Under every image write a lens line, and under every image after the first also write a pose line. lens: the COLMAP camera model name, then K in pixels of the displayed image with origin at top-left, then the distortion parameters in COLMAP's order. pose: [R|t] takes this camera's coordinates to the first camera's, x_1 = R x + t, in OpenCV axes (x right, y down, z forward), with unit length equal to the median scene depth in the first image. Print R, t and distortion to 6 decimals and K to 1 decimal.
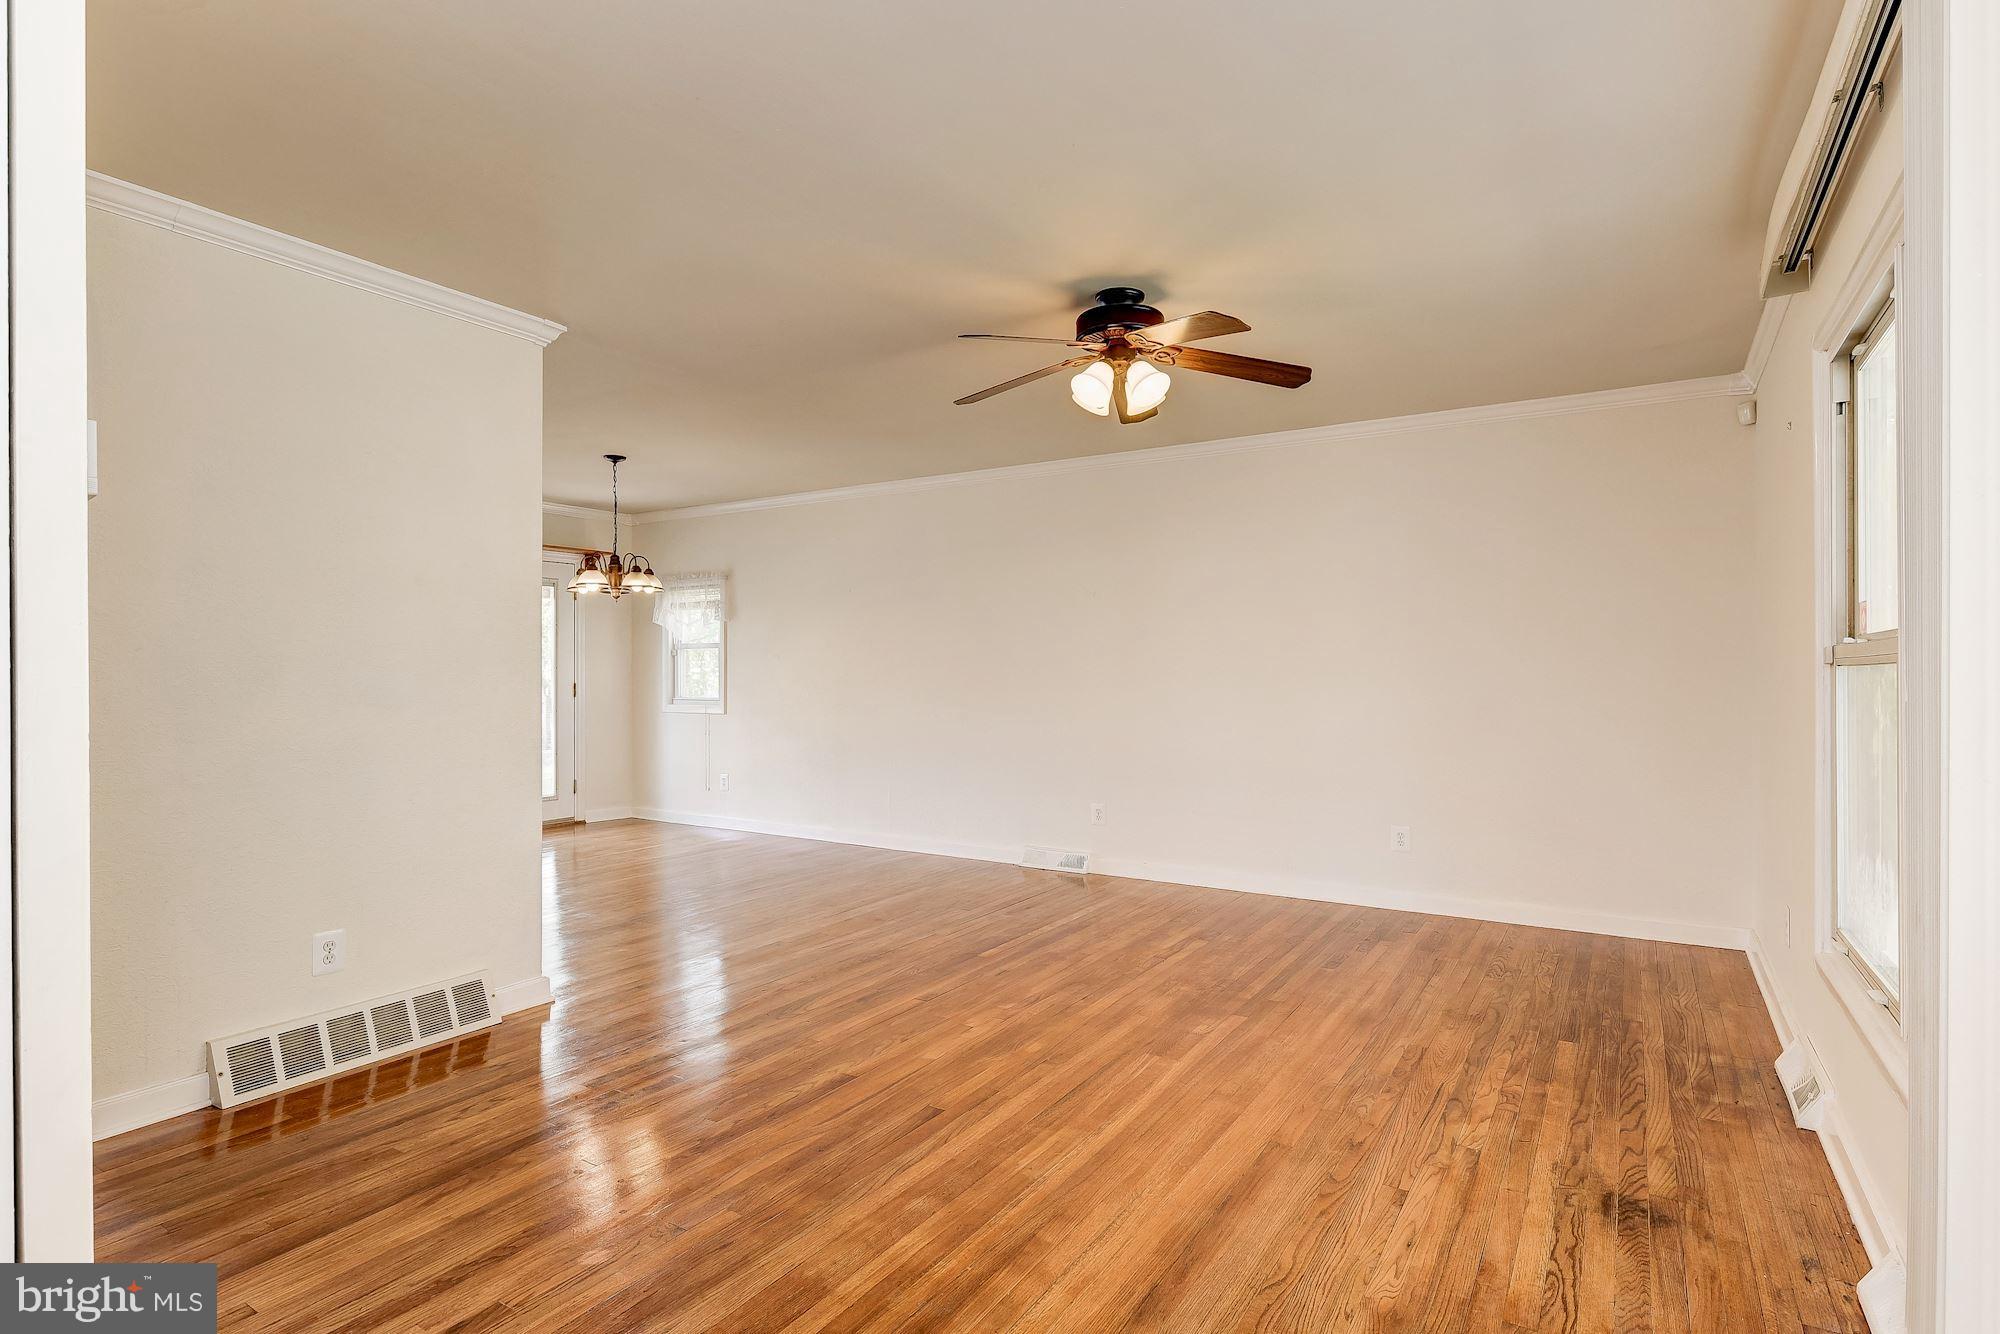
lens RADIAL K [[1000.5, 0, 1001.1], [0, 1000.5, 672.5], [0, 0, 1]] dist [-0.015197, 0.008161]
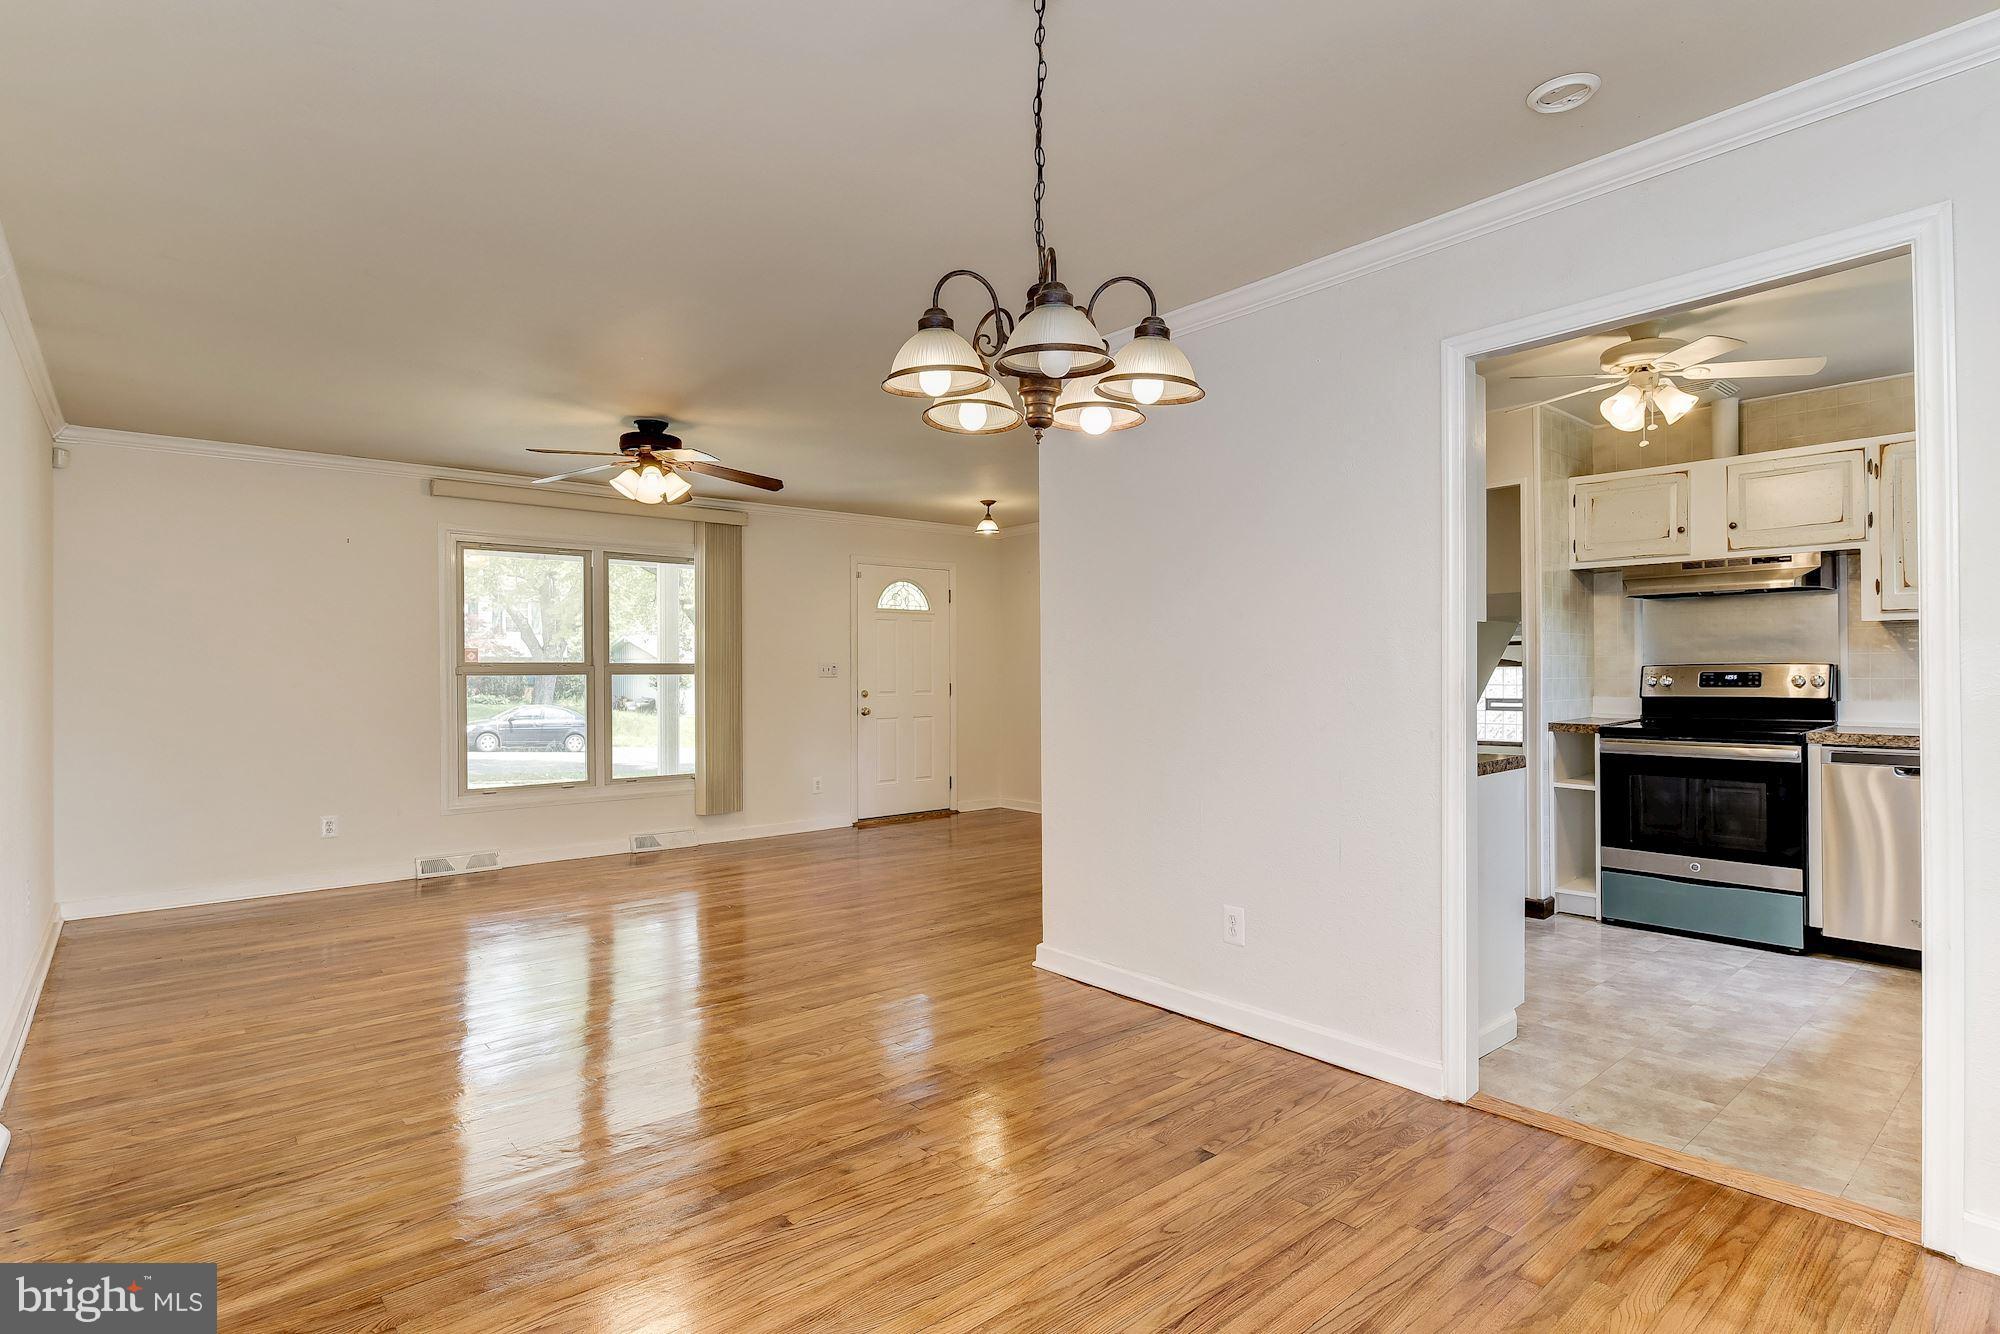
lens RADIAL K [[1000.5, 0, 1001.1], [0, 1000.5, 672.5], [0, 0, 1]] dist [-0.015197, 0.008161]
pose [[-0.956049, 0.008681, 0.293079, -0.825890], [0.008136, 0.999962, -0.003076, 0.002659], [-0.293095, -0.000557, -0.956083, 2.307291]]
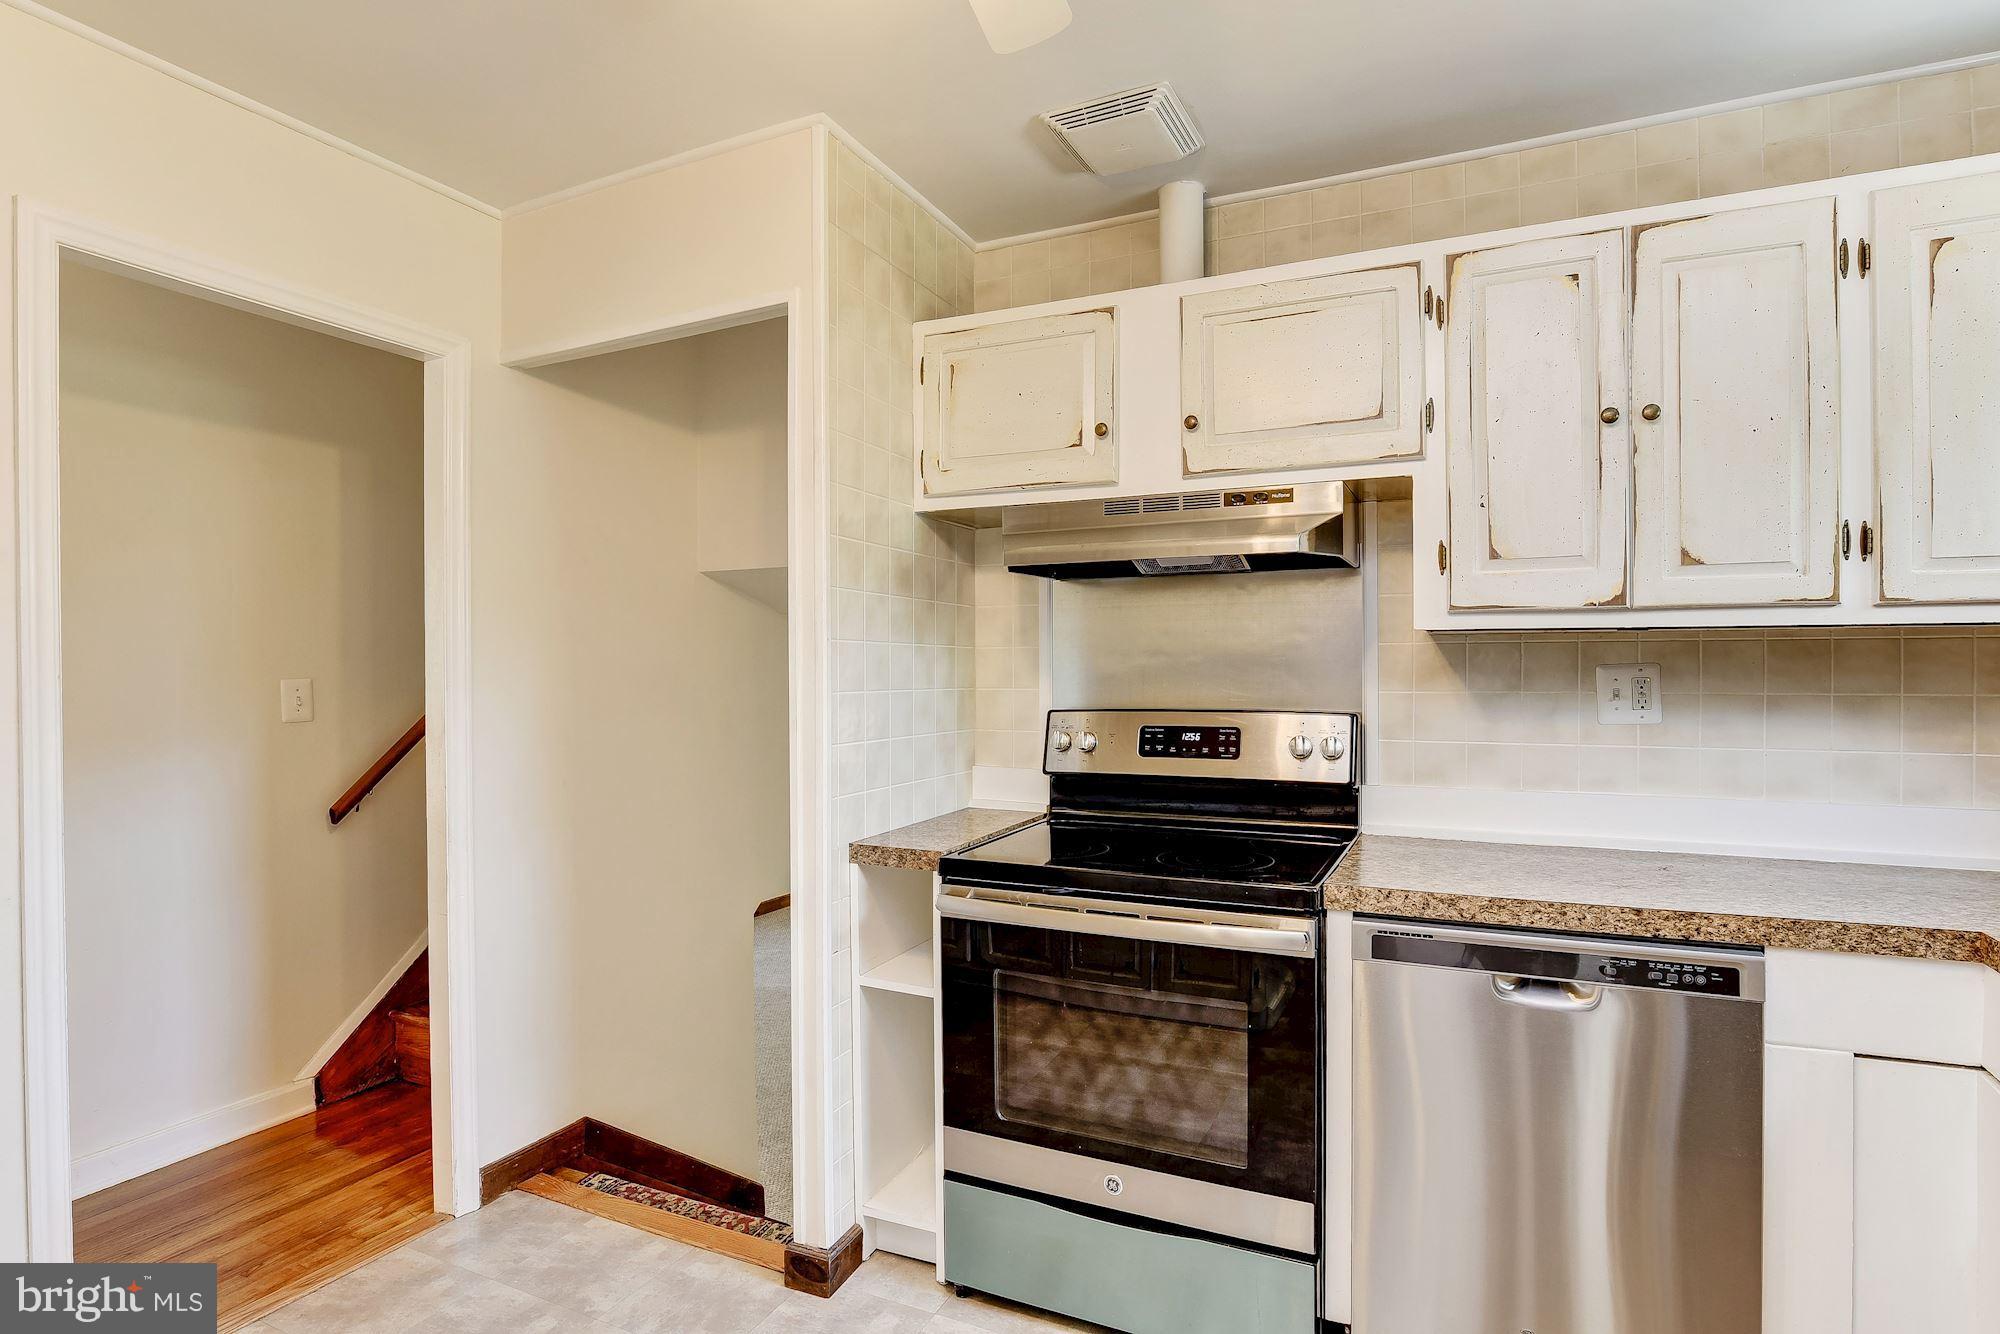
lens RADIAL K [[1029.2, 0, 1000.0], [0, 1029.2, 667.0], [0, 0, 1]] dist [-0.025807, 0.000886]
pose [[-0.992803, 0.003949, -0.119691, -1.185003], [0.004436, 0.999983, -0.003805, -0.034886], [0.119674, -0.004309, -0.992804, 1.351697]]
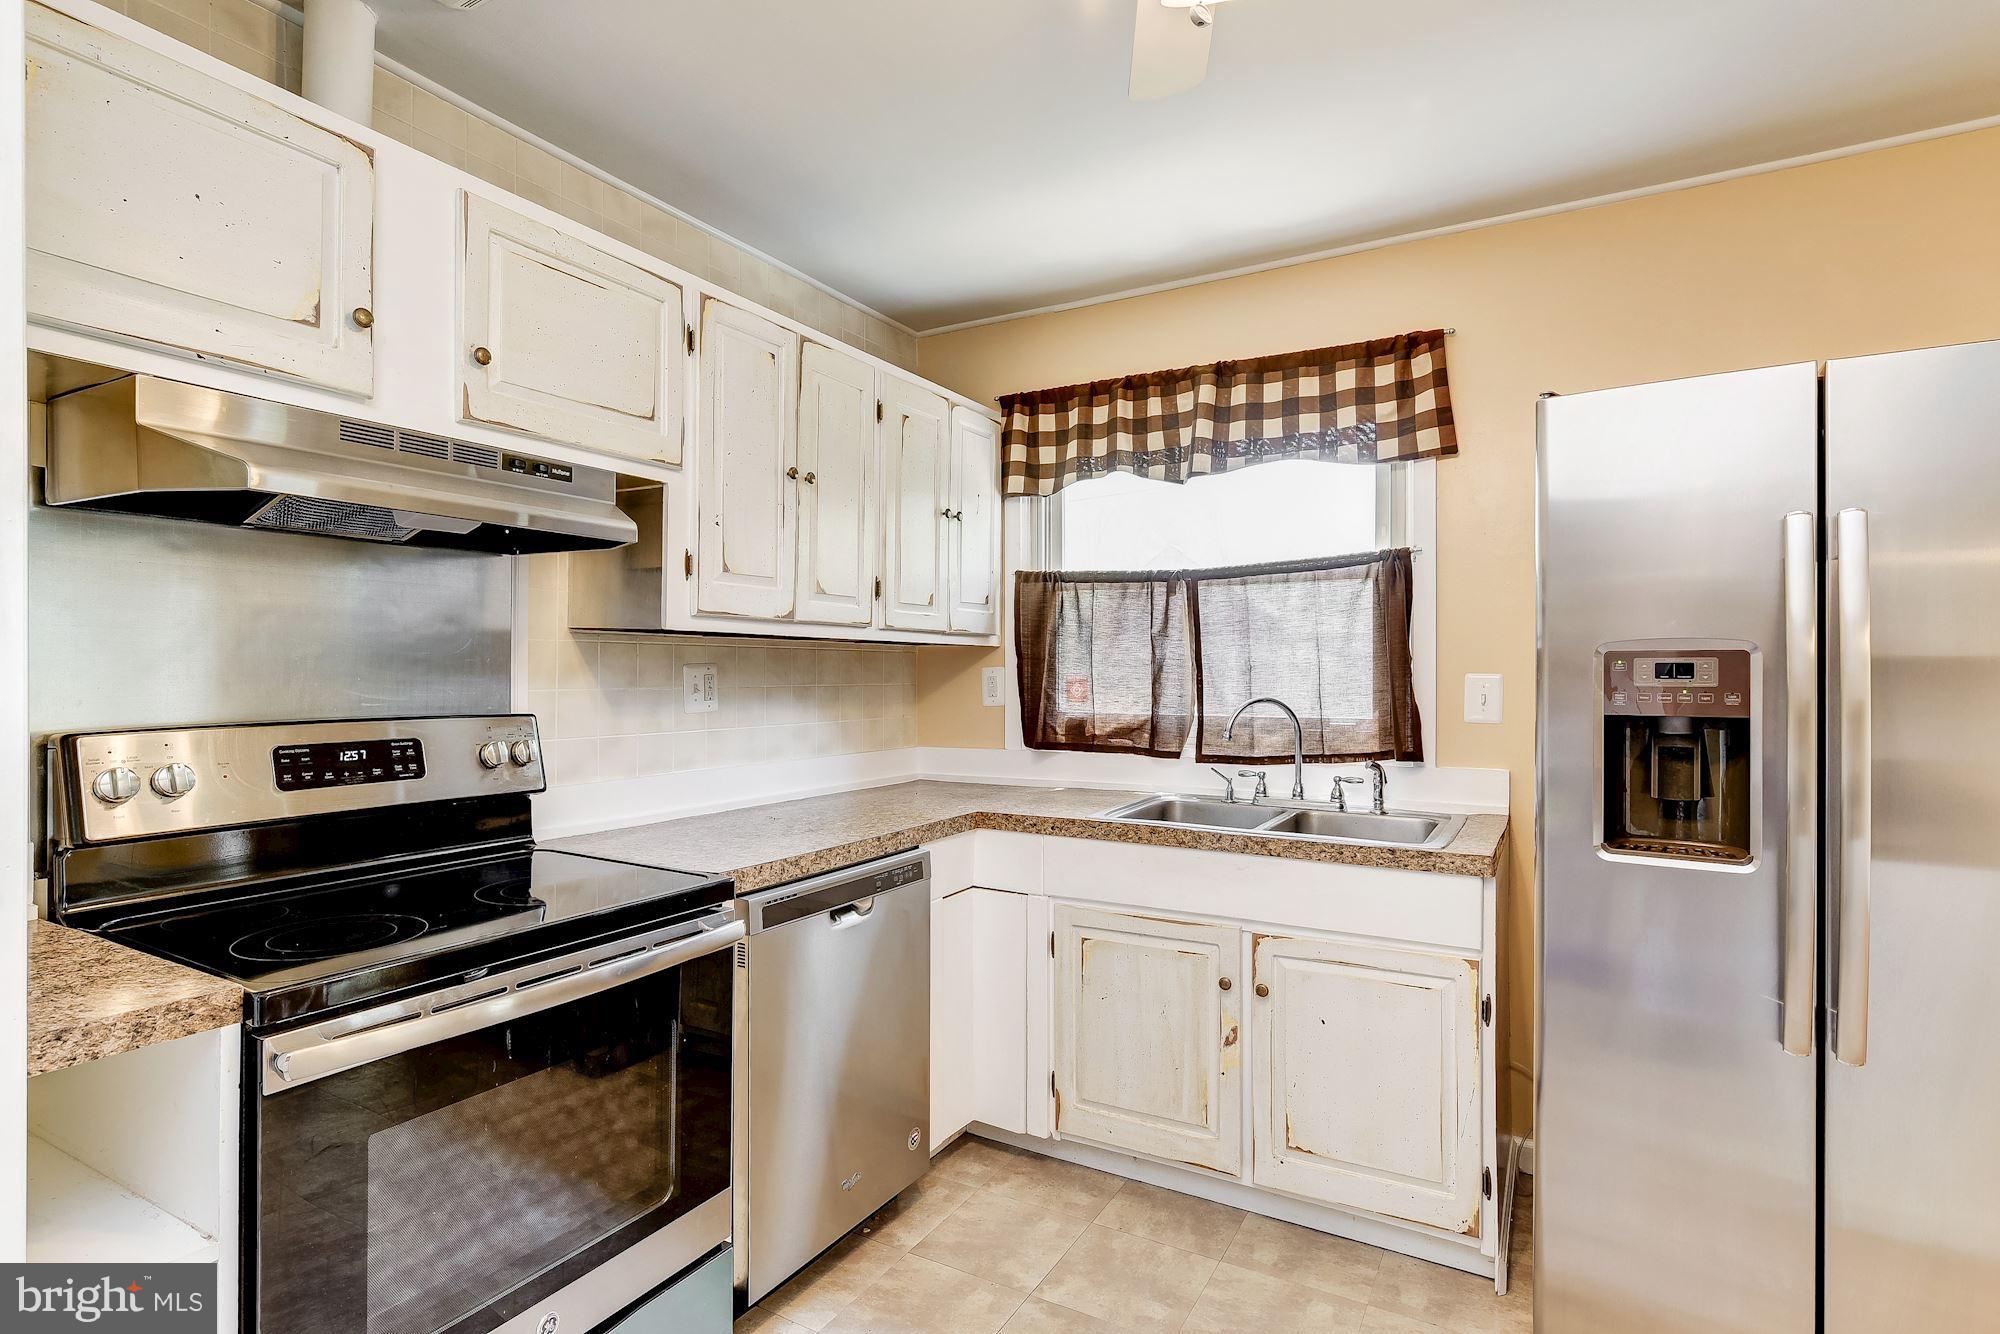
lens RADIAL K [[1000.5, 0, 1001.1], [0, 1000.5, 672.5], [0, 0, 1]] dist [-0.015197, 0.008161]
pose [[0.042674, 0.003120, -0.999084, -0.861566], [-0.000361, 0.999995, 0.003108, -0.033229], [0.999089, 0.000228, 0.042675, 0.954438]]
